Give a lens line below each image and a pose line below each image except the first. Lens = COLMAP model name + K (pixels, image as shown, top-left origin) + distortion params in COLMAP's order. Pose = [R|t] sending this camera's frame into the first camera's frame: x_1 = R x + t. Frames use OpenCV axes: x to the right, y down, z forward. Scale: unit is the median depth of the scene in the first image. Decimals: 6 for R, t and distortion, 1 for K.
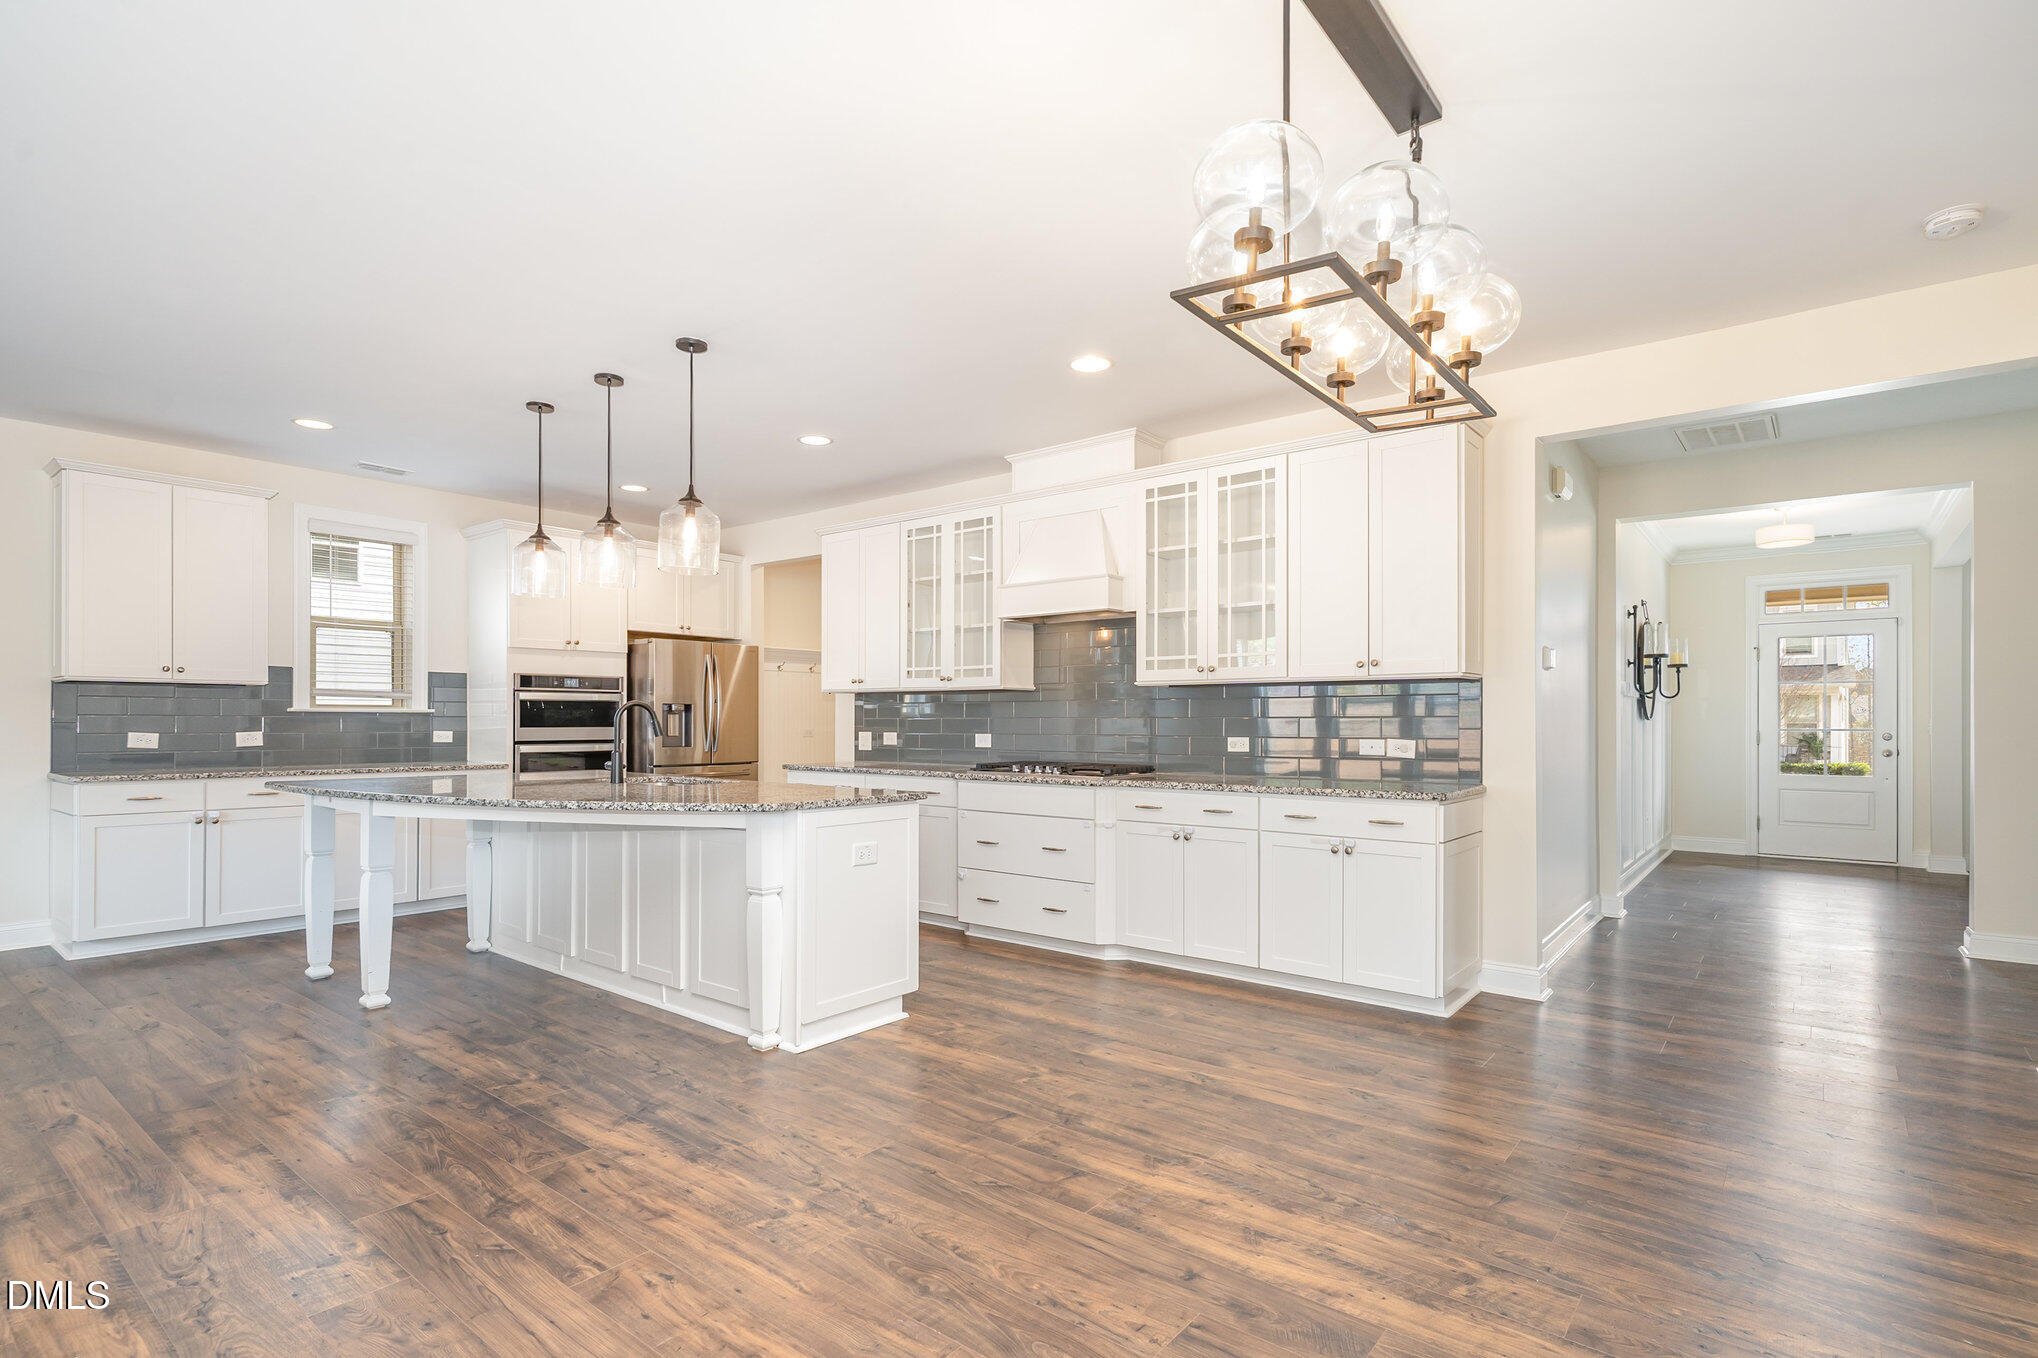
lens RADIAL K [[986.1, 0, 1005.9], [0, 986.1, 747.0], [0, 0, 1]] dist [0.005534, -0.001755]
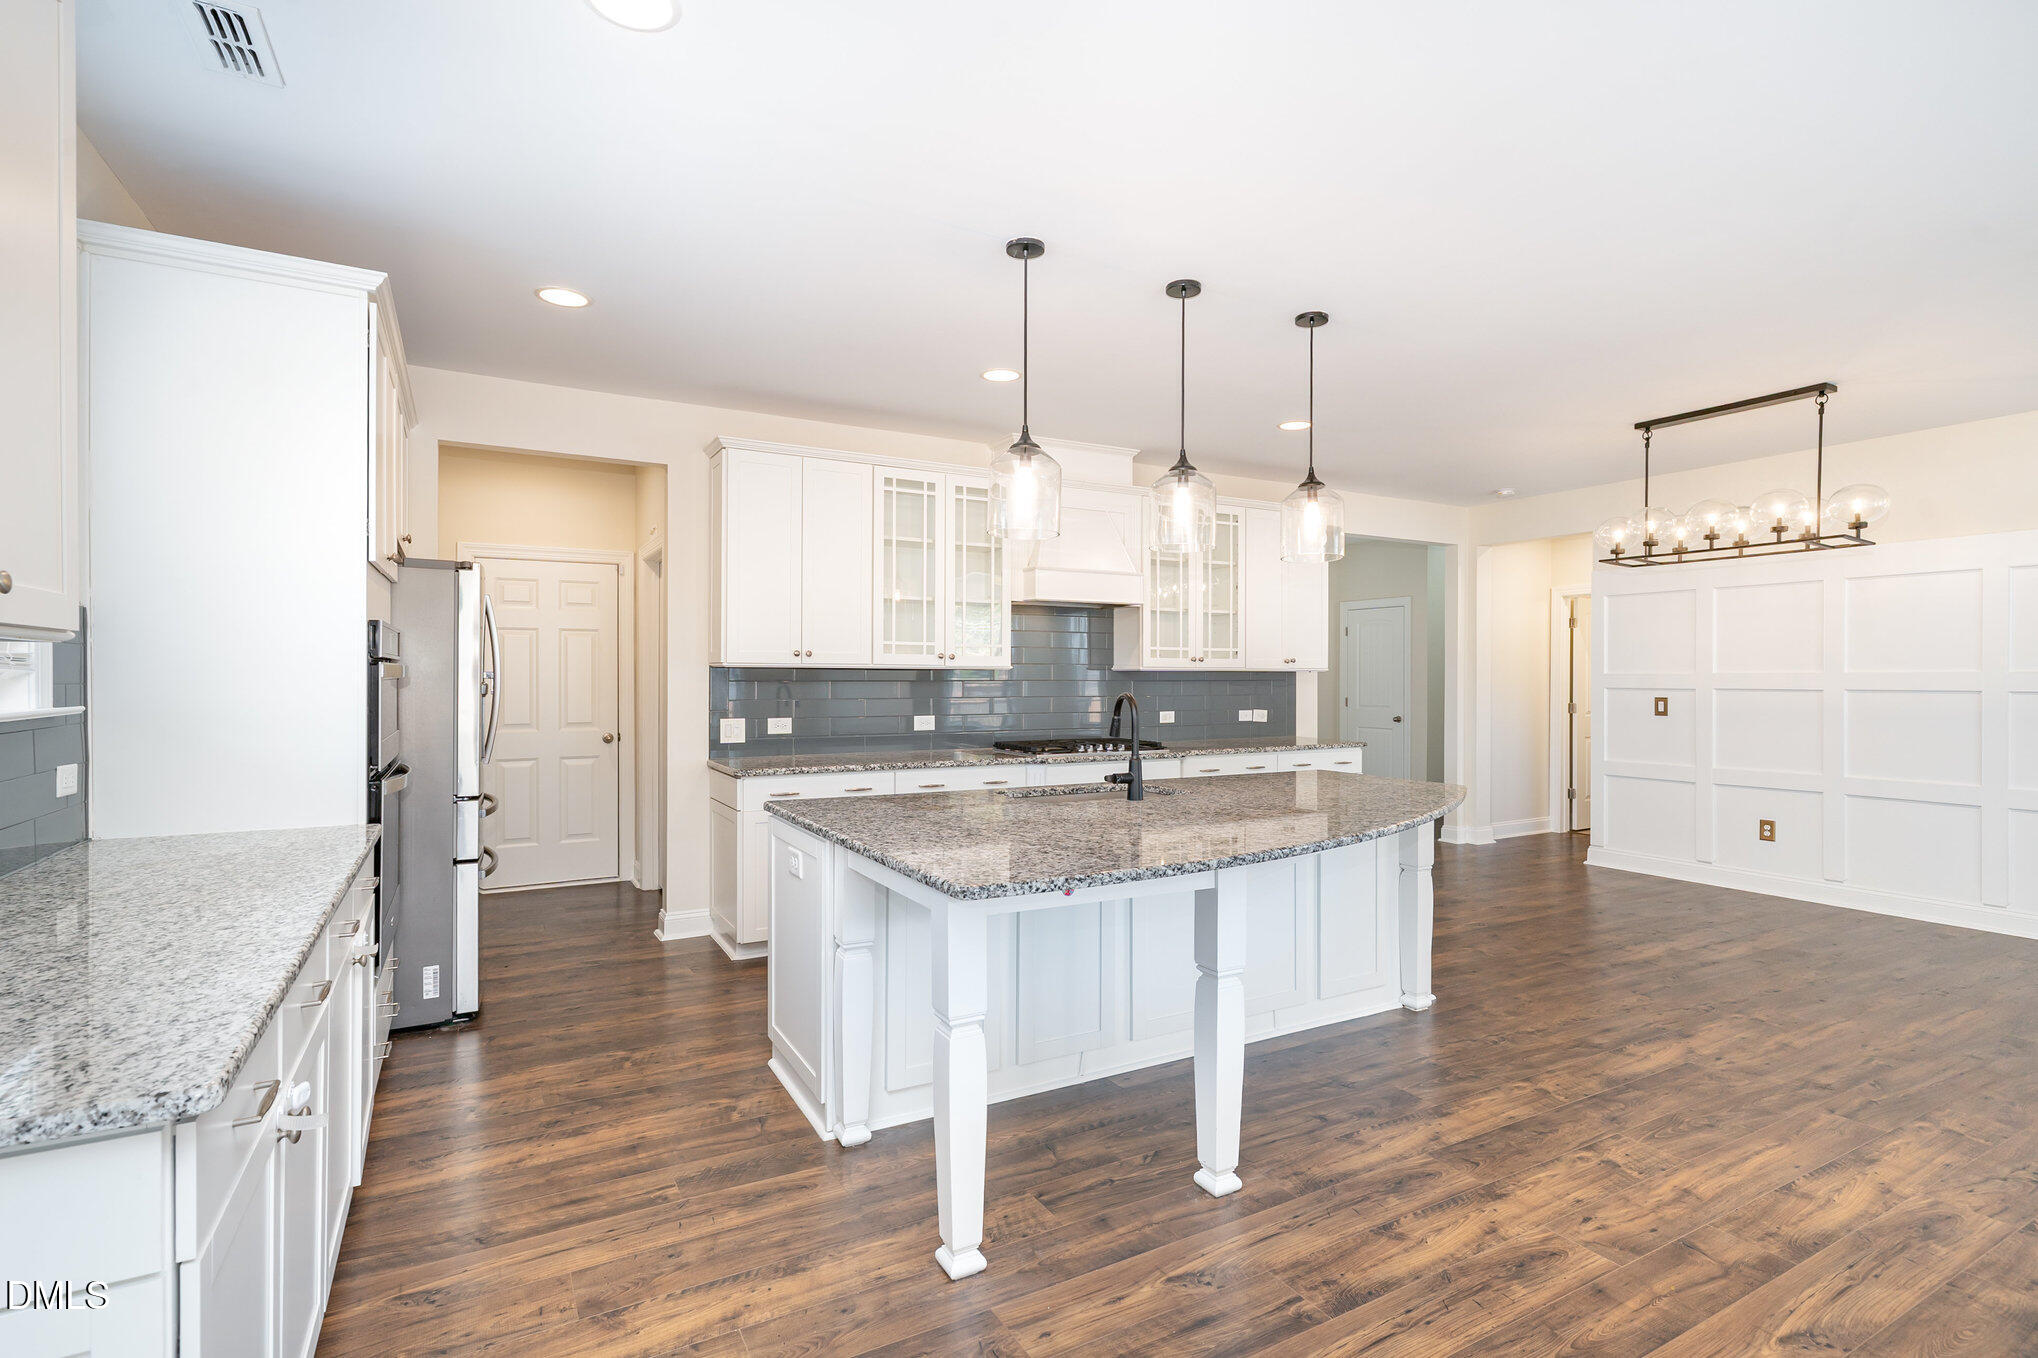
lens RADIAL K [[986.1, 0, 1006.1], [0, 986.1, 686.6], [0, 0, 1]] dist [0.005534, -0.001755]
pose [[0.371063, -0.009311, 0.928561, -1.594598], [0.023862, 0.999715, 0.000489, -0.073880], [-0.928301, 0.021976, 0.371180, 1.118181]]
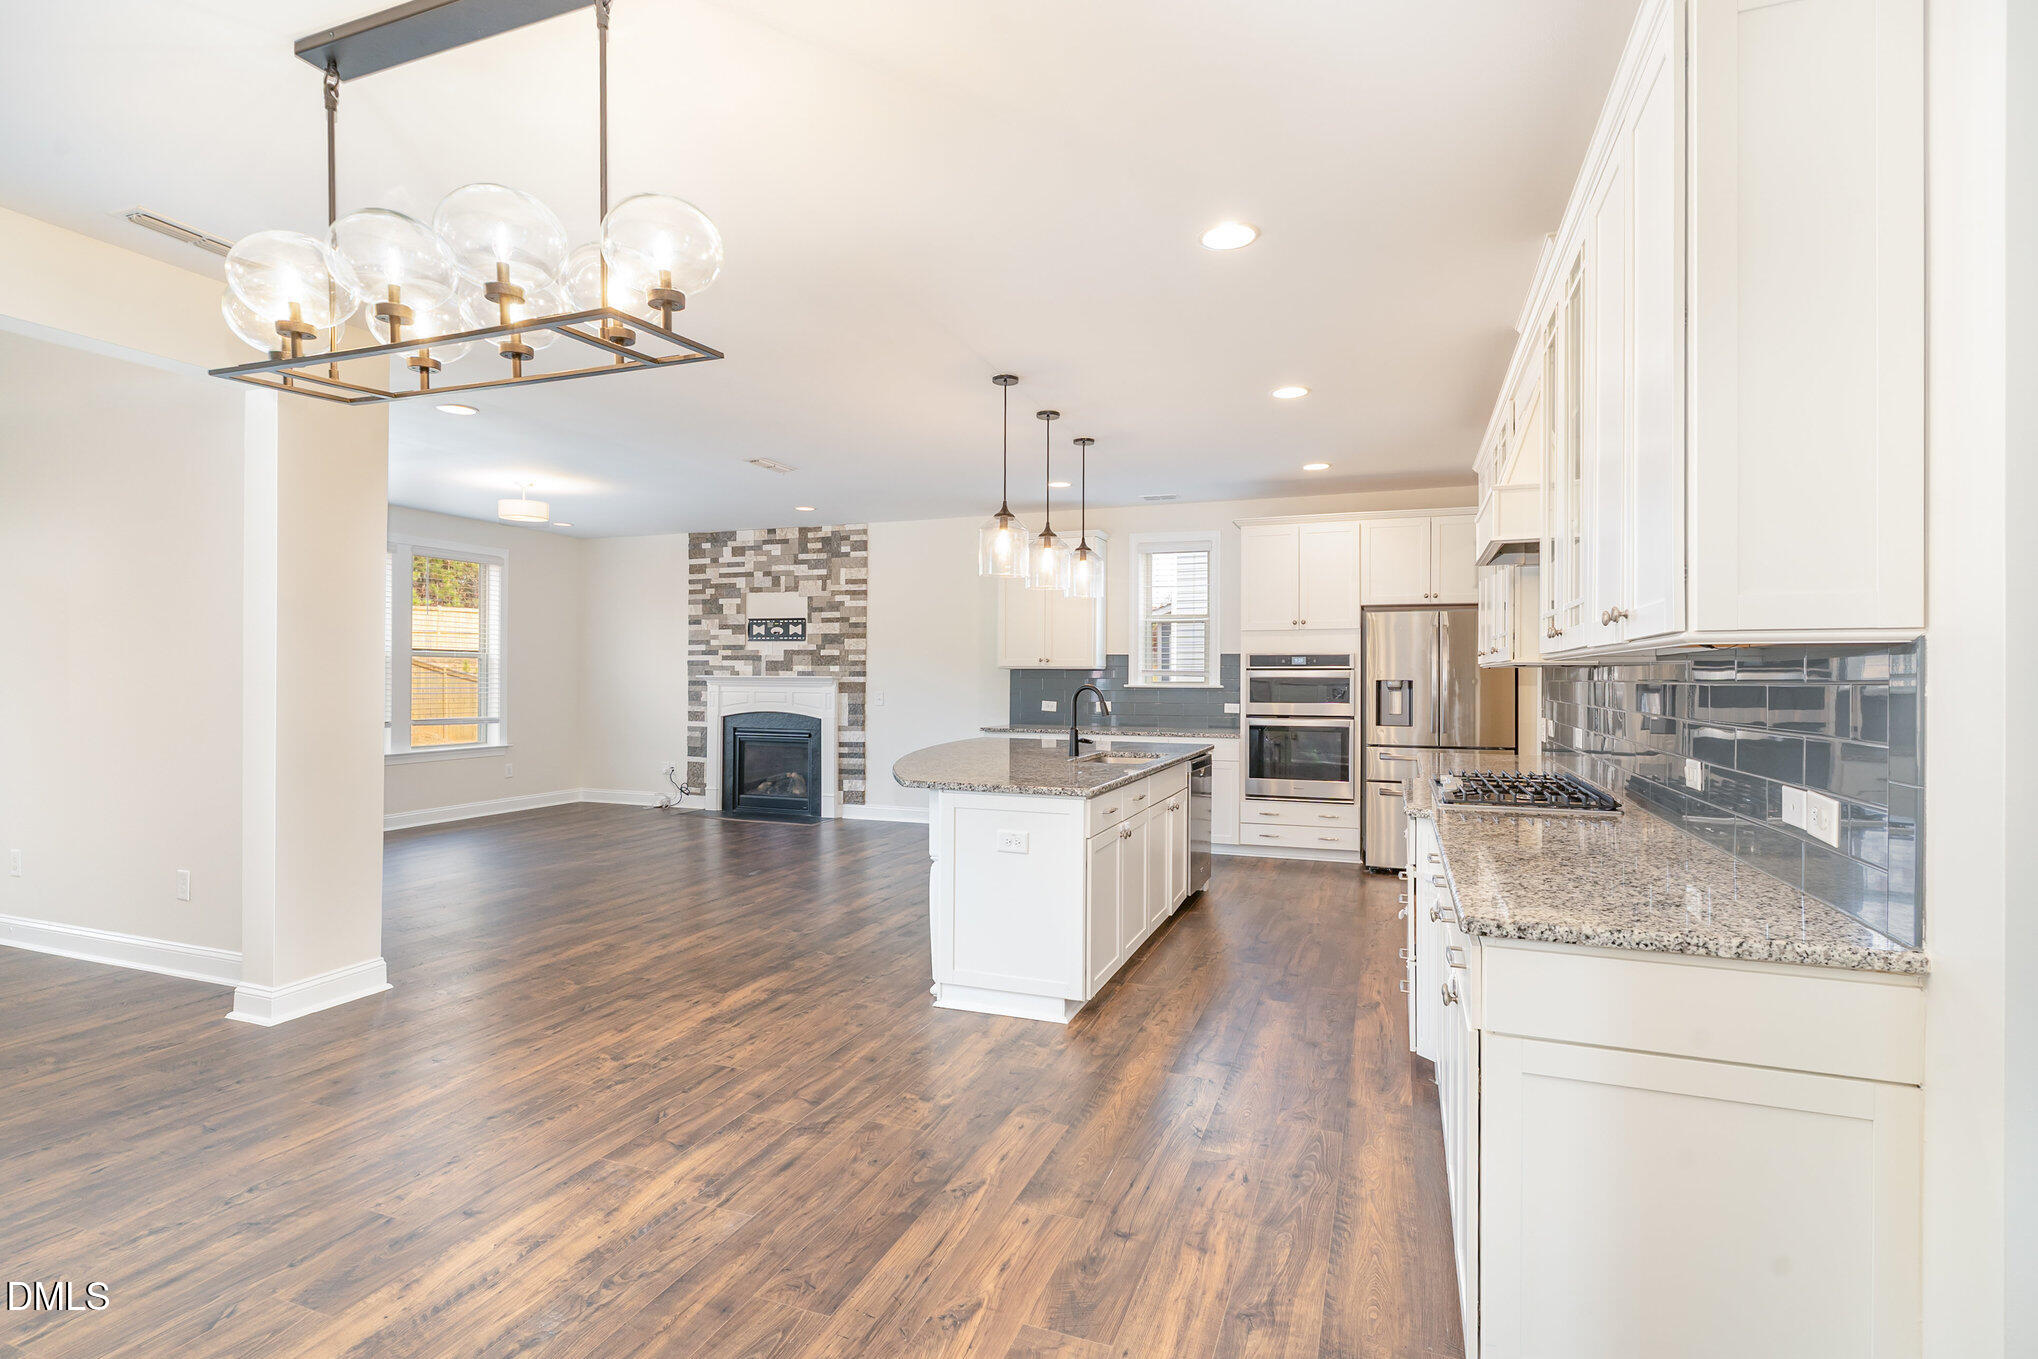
lens RADIAL K [[986.1, 0, 1015.6], [0, 986.1, 681.4], [0, 0, 1]] dist [0.005534, -0.001755]
pose [[0.312077, 0.001956, -0.950055, 0.944648], [-0.029940, 0.999521, -0.007777, -0.052834], [0.949585, 0.030872, 0.311986, 0.793417]]
